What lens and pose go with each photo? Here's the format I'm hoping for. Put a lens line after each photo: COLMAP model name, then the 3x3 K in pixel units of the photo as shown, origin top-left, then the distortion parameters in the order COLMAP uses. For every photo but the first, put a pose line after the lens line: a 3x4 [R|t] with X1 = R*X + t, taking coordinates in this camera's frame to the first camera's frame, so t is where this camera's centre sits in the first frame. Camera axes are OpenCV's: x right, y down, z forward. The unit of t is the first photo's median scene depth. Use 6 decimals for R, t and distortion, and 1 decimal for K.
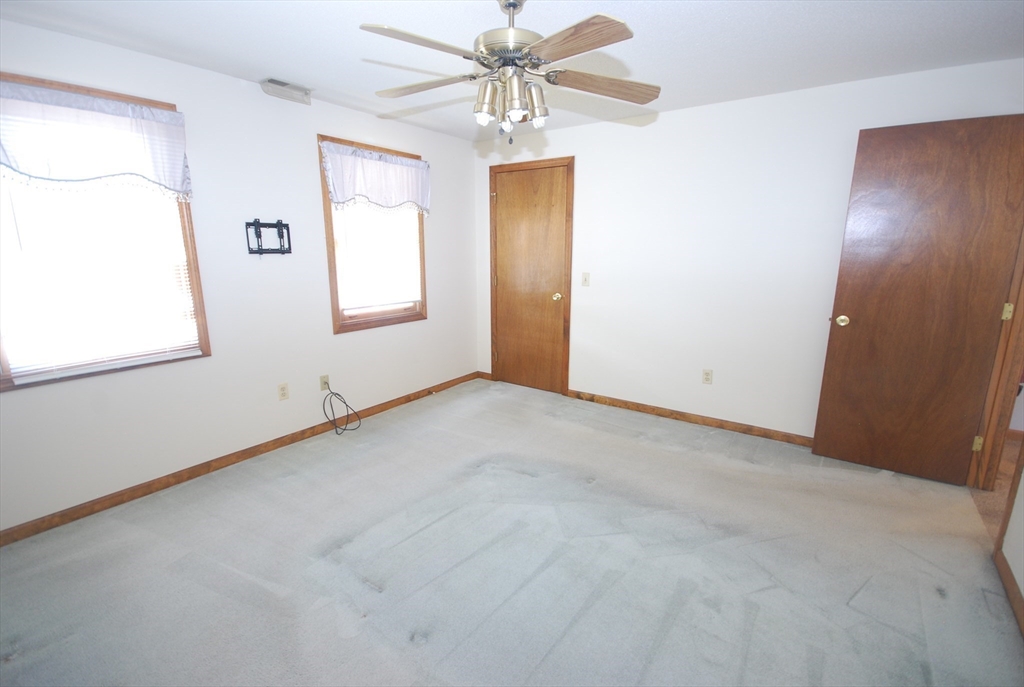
lens RADIAL K [[471.4, 0, 520.7], [0, 471.4, 344.1], [0, 0, 1]] dist [0.002705, -0.000834]
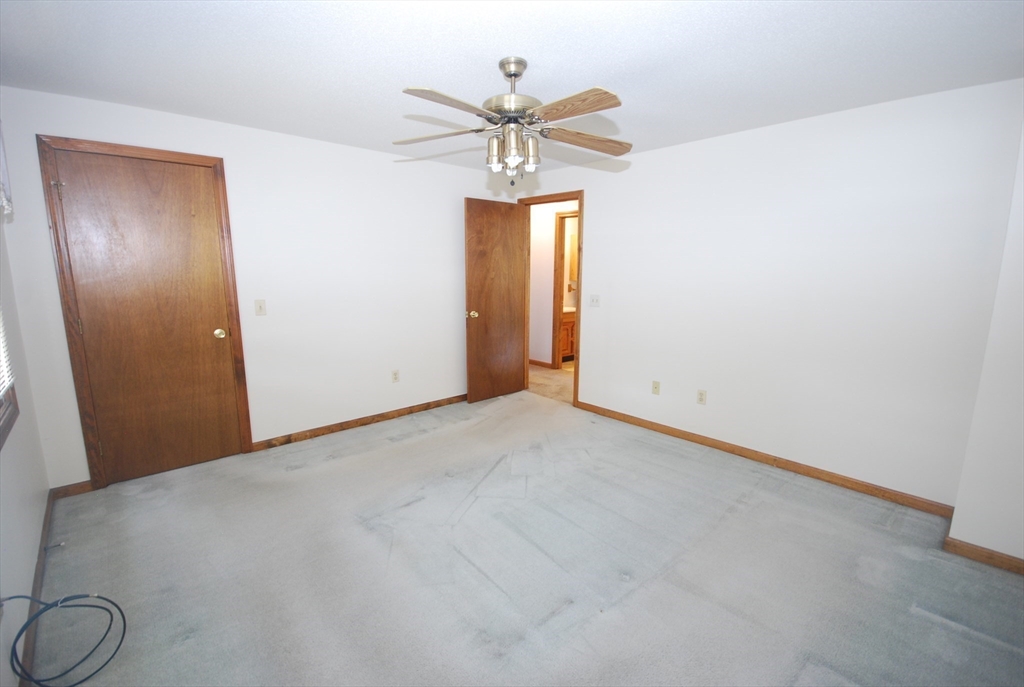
lens RADIAL K [[451.6, 0, 521.7], [0, 451.6, 348.7], [0, 0, 1]] dist [-0.007067, -0.001866]
pose [[0.204727, -0.179530, 0.962214, -0.729558], [0.196165, 0.970617, 0.139361, -0.111339], [-0.958961, 0.160222, 0.233929, 0.477797]]
